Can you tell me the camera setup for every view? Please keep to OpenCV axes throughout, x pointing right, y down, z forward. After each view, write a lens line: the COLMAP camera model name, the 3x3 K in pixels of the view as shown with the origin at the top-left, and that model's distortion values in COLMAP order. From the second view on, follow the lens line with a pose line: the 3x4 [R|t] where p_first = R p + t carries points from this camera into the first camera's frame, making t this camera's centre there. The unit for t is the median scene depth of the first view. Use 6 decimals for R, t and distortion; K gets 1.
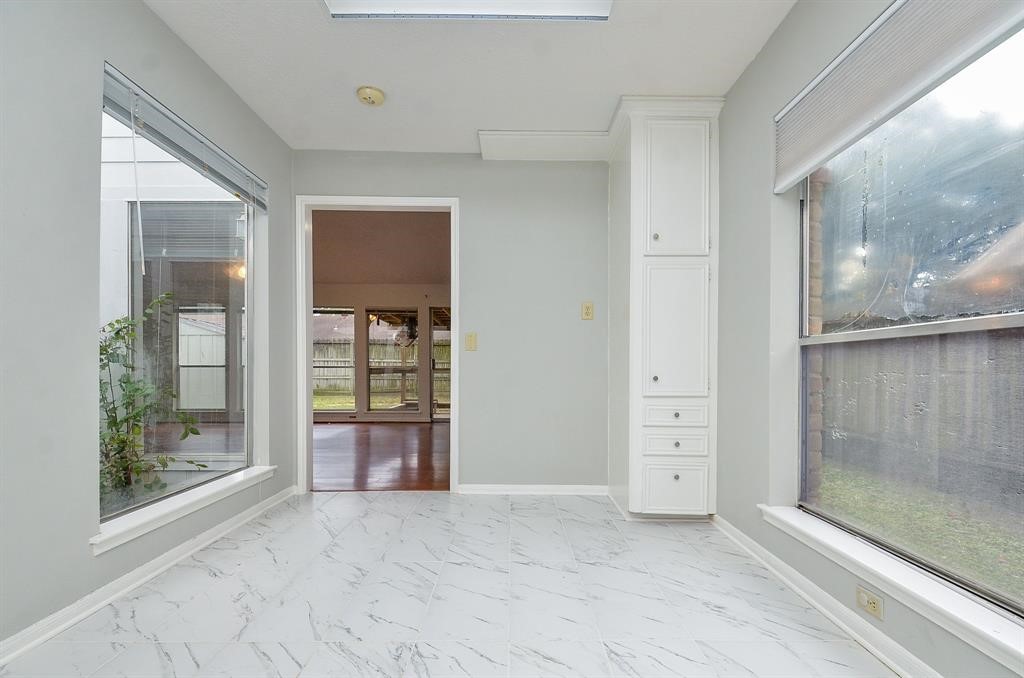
lens RADIAL K [[459.1, 0, 512.0], [0, 459.1, 369.2], [0, 0, 1]] dist [0.014826, -0.026847]
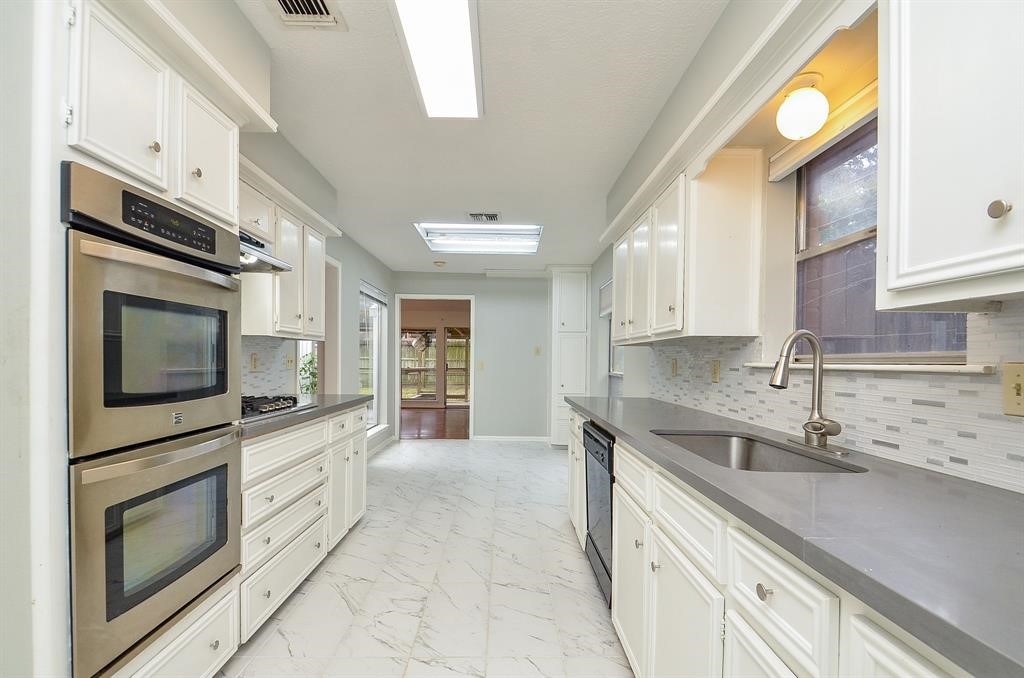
lens RADIAL K [[459.1, 0, 512.0], [0, 459.1, 369.2], [0, 0, 1]] dist [0.014826, -0.026847]
pose [[0.999882, 0.005036, 0.014488, 0.025270], [-0.005333, 0.999775, 0.020514, -0.096977], [-0.014381, -0.020589, 0.999685, -1.154651]]
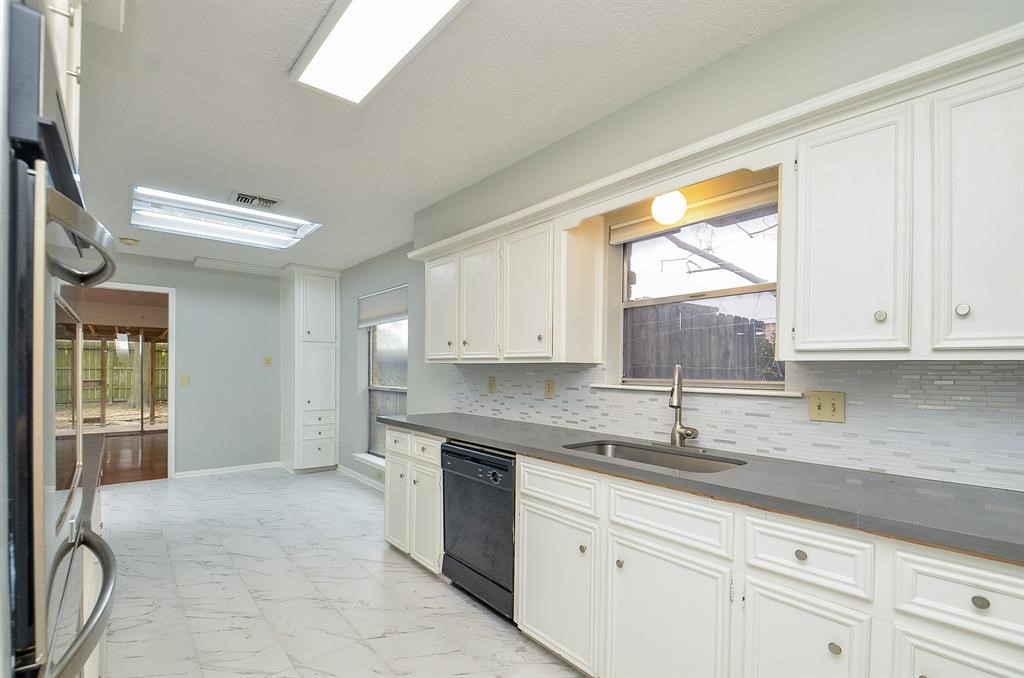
lens RADIAL K [[456.1, 0, 513.2], [0, 456.1, 375.6], [0, 0, 1]] dist [0.054946, -0.053126]
pose [[0.761104, -0.007185, 0.648590, -0.289257], [-0.006305, 0.999809, 0.018475, -0.125673], [-0.648599, -0.018151, 0.760914, -1.030909]]
